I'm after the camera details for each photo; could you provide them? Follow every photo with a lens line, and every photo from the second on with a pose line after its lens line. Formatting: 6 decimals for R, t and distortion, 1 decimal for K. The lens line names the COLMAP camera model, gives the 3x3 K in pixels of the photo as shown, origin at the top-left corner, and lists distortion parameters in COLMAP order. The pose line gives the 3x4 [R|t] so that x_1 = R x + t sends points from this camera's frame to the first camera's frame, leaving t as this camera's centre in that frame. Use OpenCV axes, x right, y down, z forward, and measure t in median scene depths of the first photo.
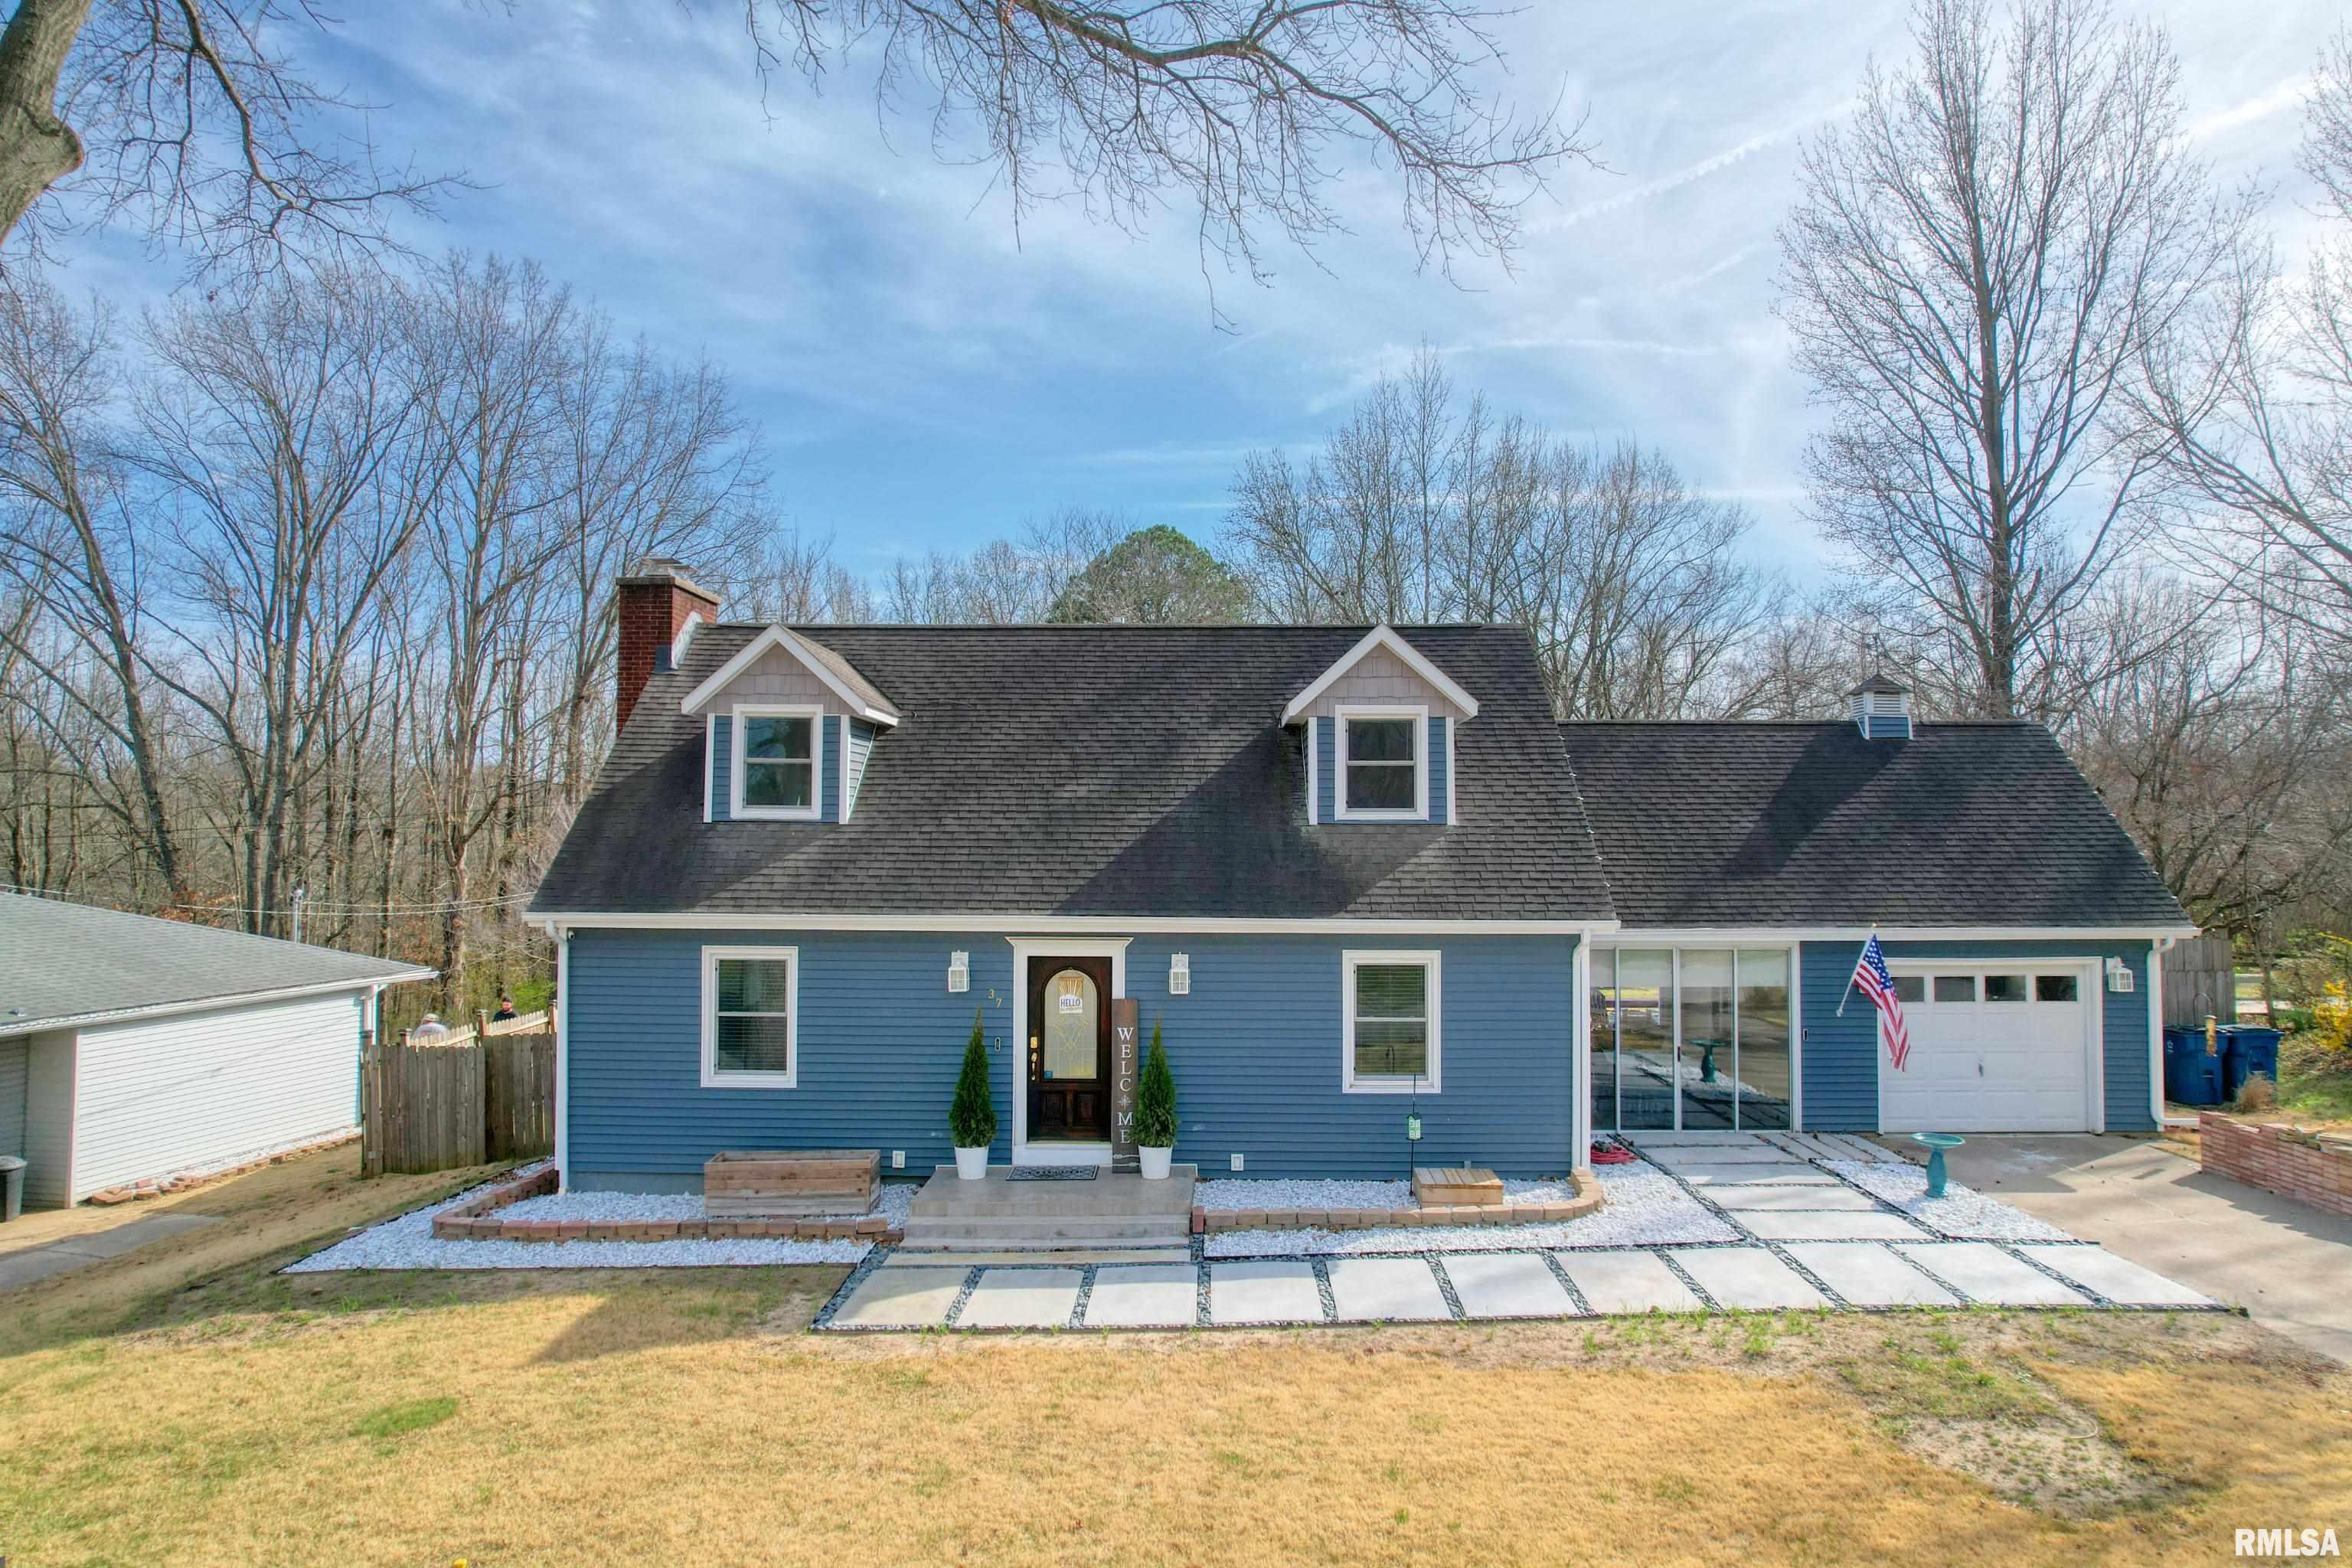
lens RADIAL K [[1490.7, 0, 1180.3], [0, 1490.7, 775.2], [0, 0, 1]] dist [-0.074623, 0.062991]
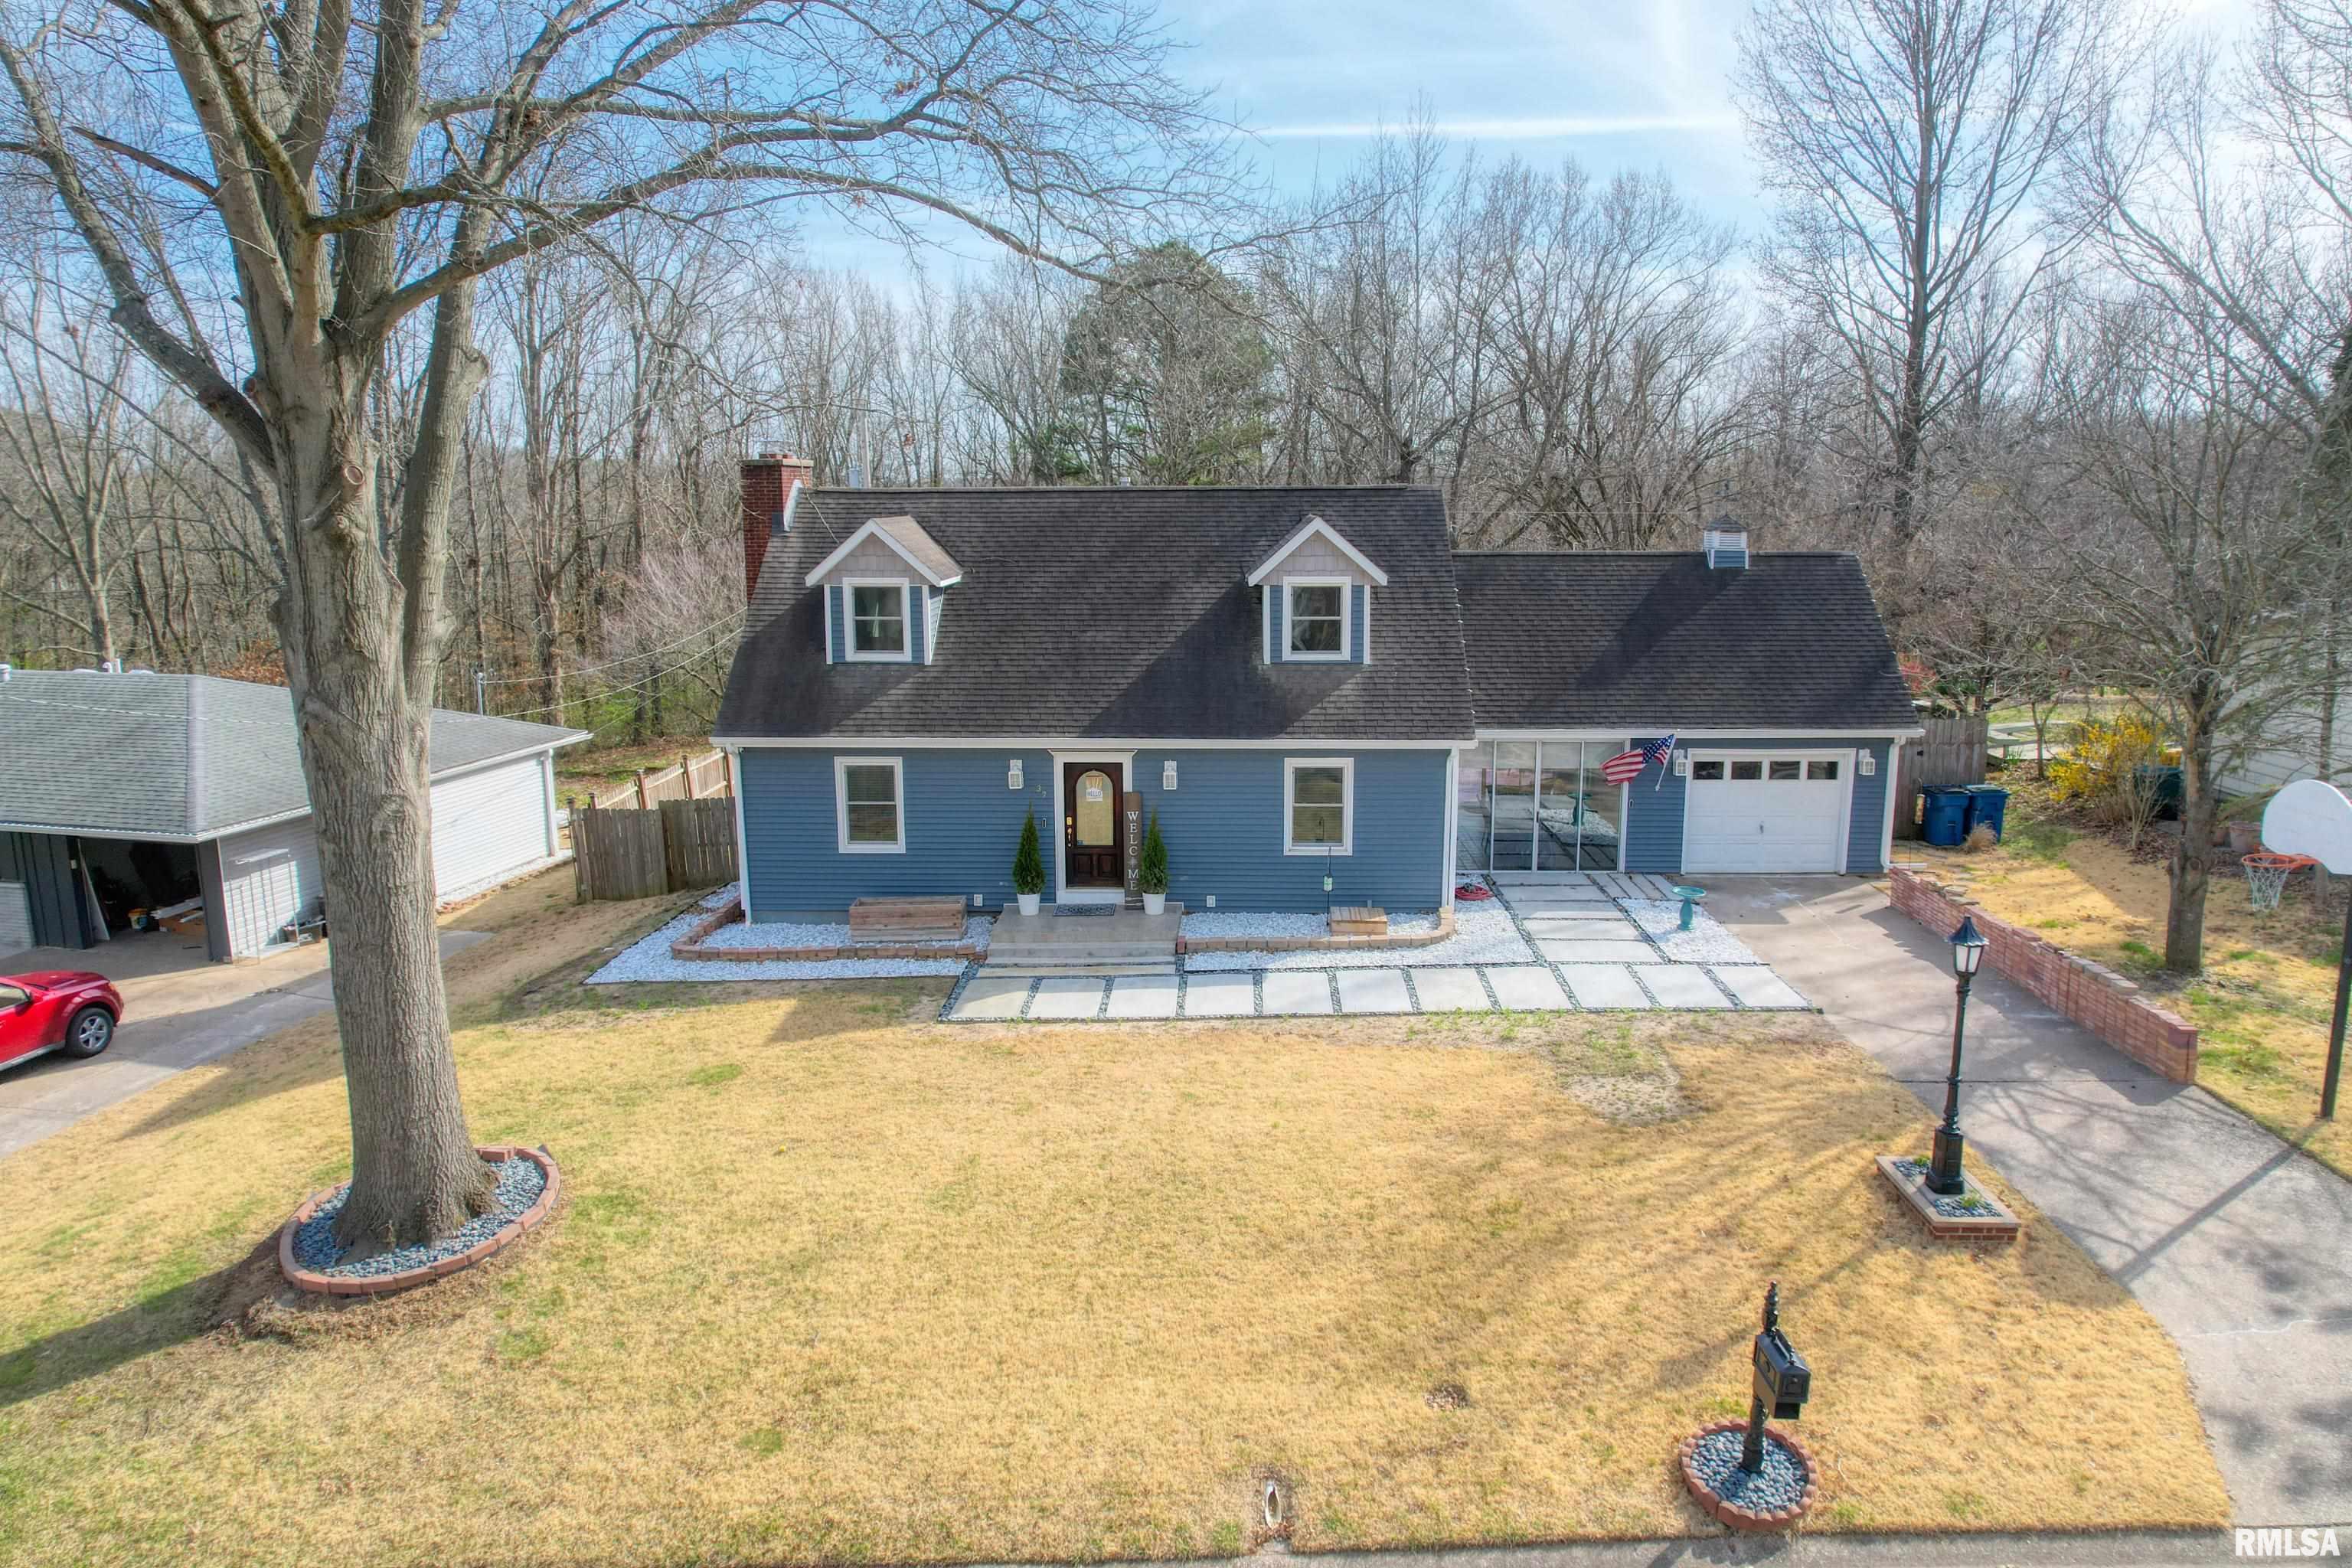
lens RADIAL K [[1490.7, 0, 1178.1], [0, 1490.7, 776.0], [0, 0, 1]] dist [-0.074623, 0.062991]
pose [[0.999849, -0.004114, -0.016859, 0.031291], [0.007828, 0.973973, 0.226531, -0.188810], [0.015489, -0.226629, 0.973858, -0.392273]]
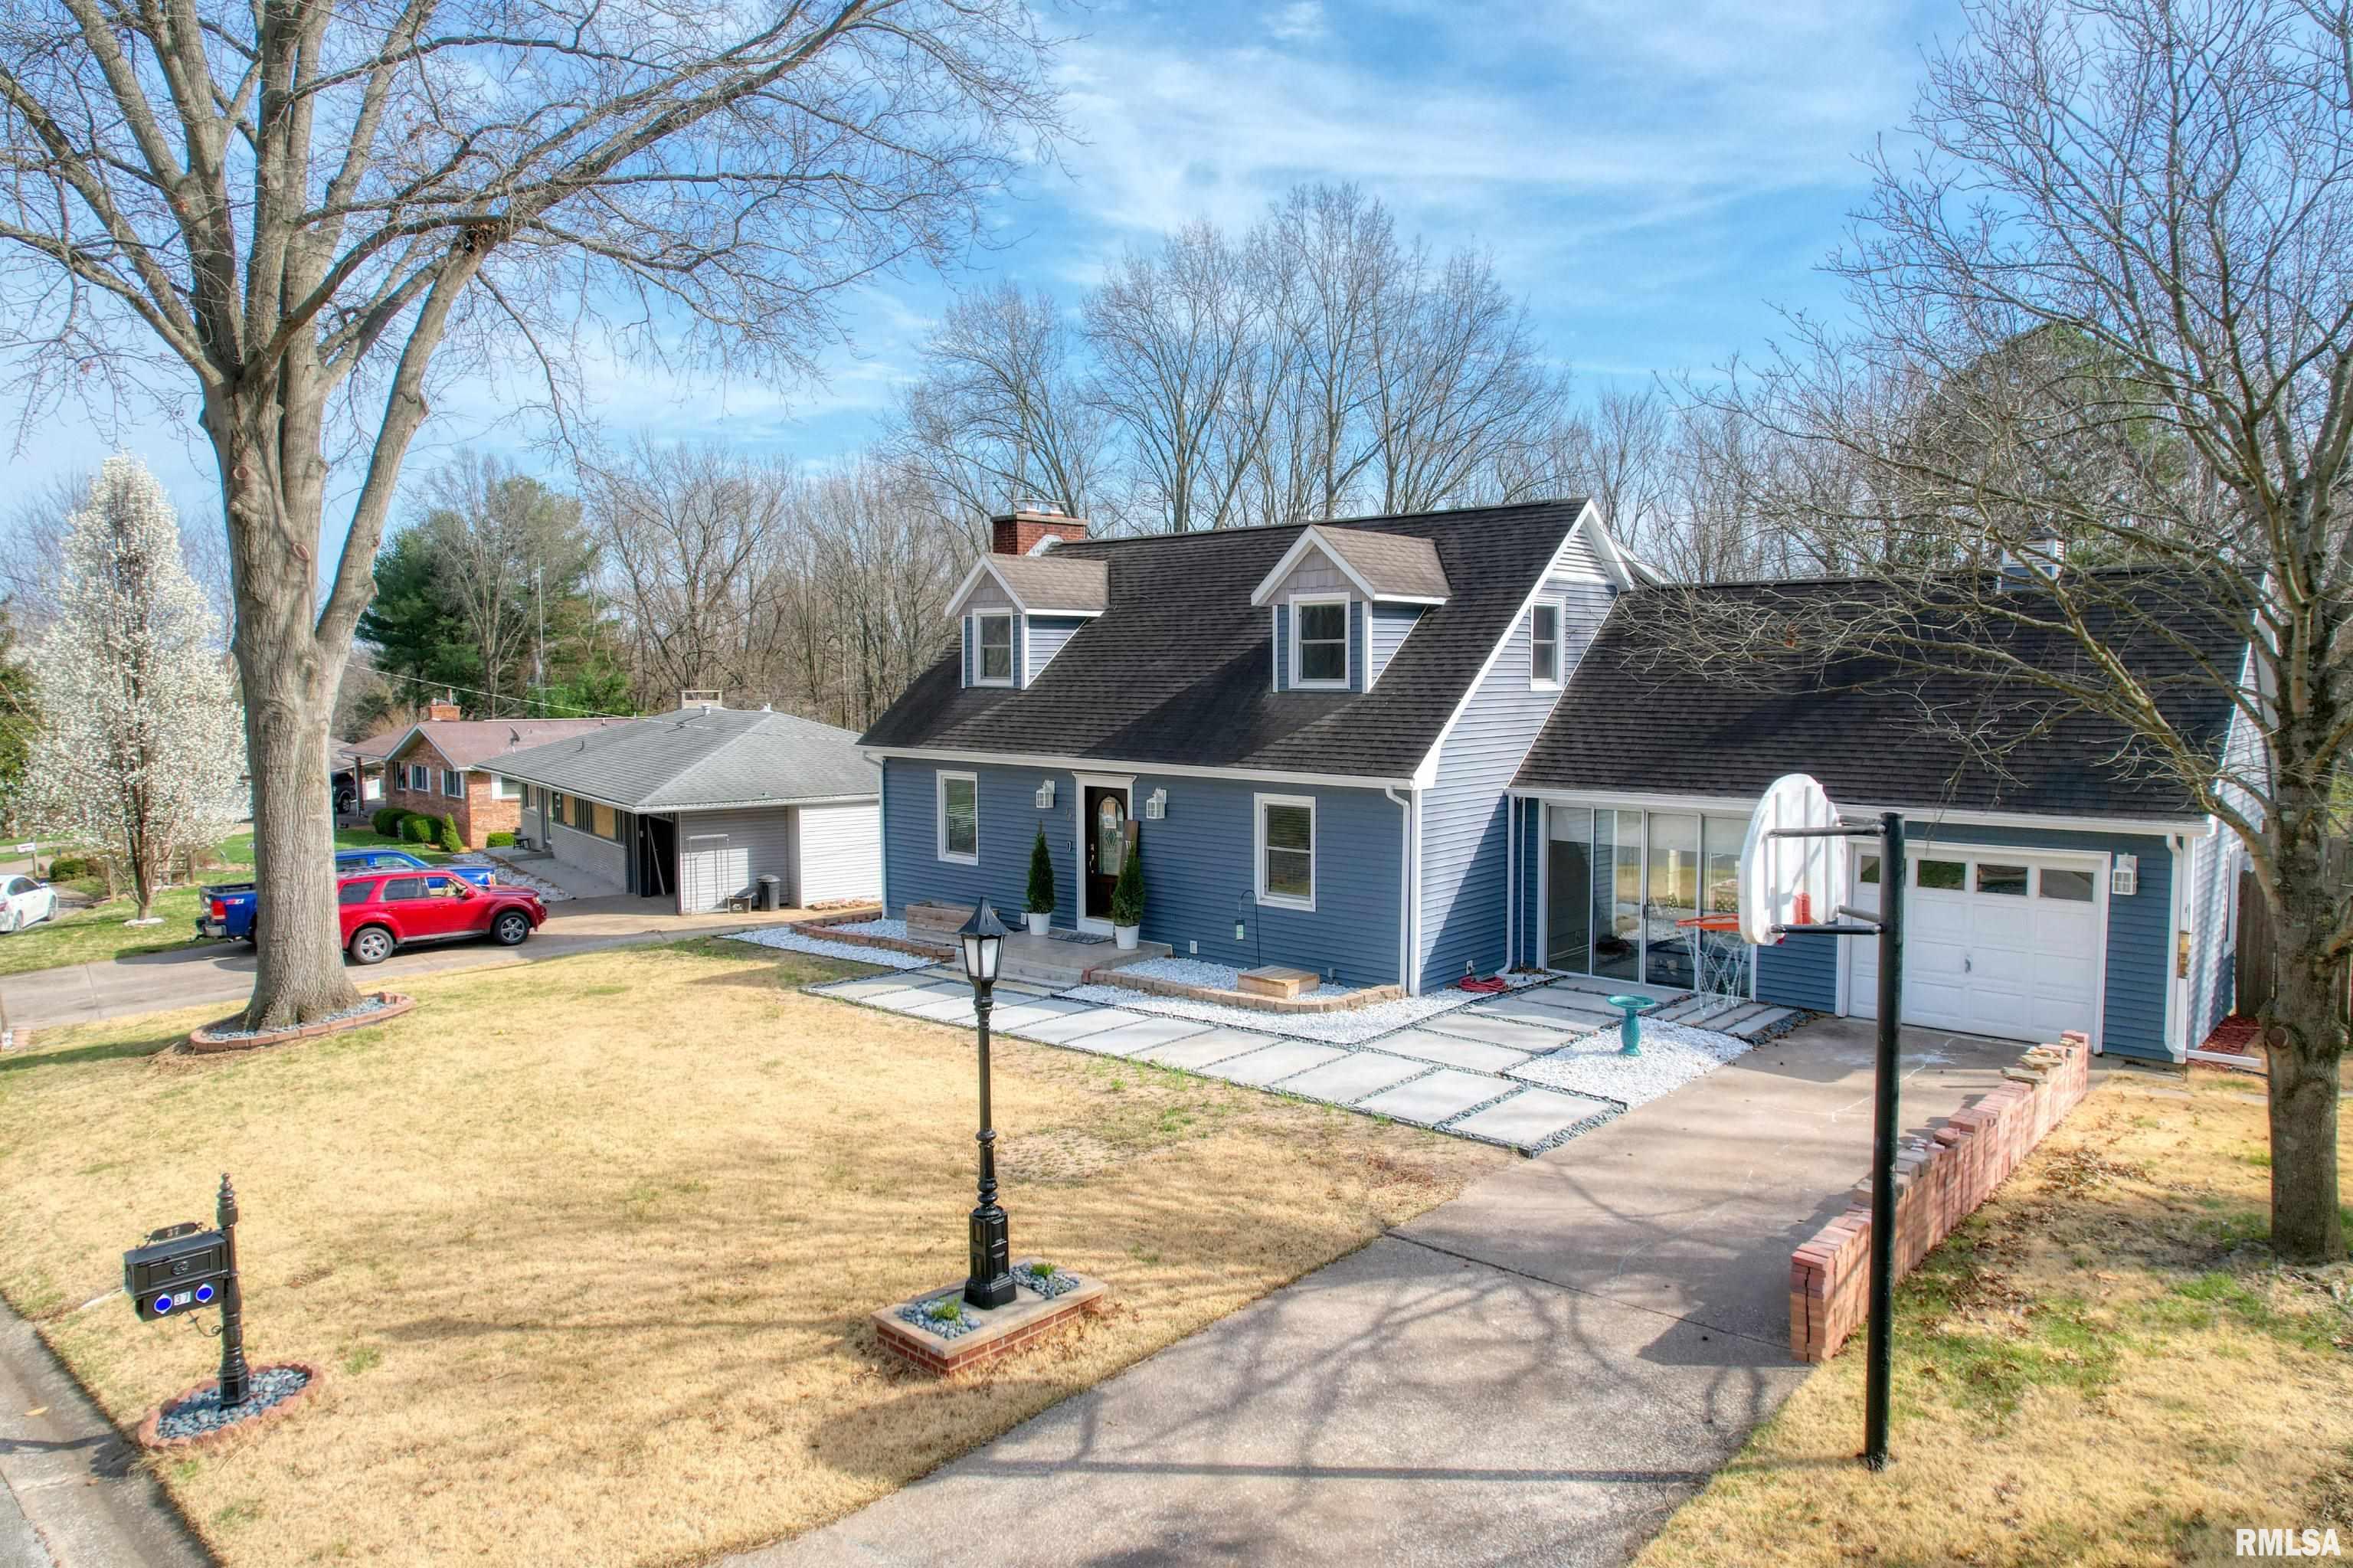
lens RADIAL K [[1491.4, 0, 1193.5], [0, 1491.4, 781.1], [0, 0, 1]] dist [-0.074623, 0.062991]
pose [[0.750346, 0.044992, -0.659513, 0.907307], [0.032118, 0.994022, 0.104353, -0.026371], [0.660265, -0.099483, 0.744415, 0.020042]]
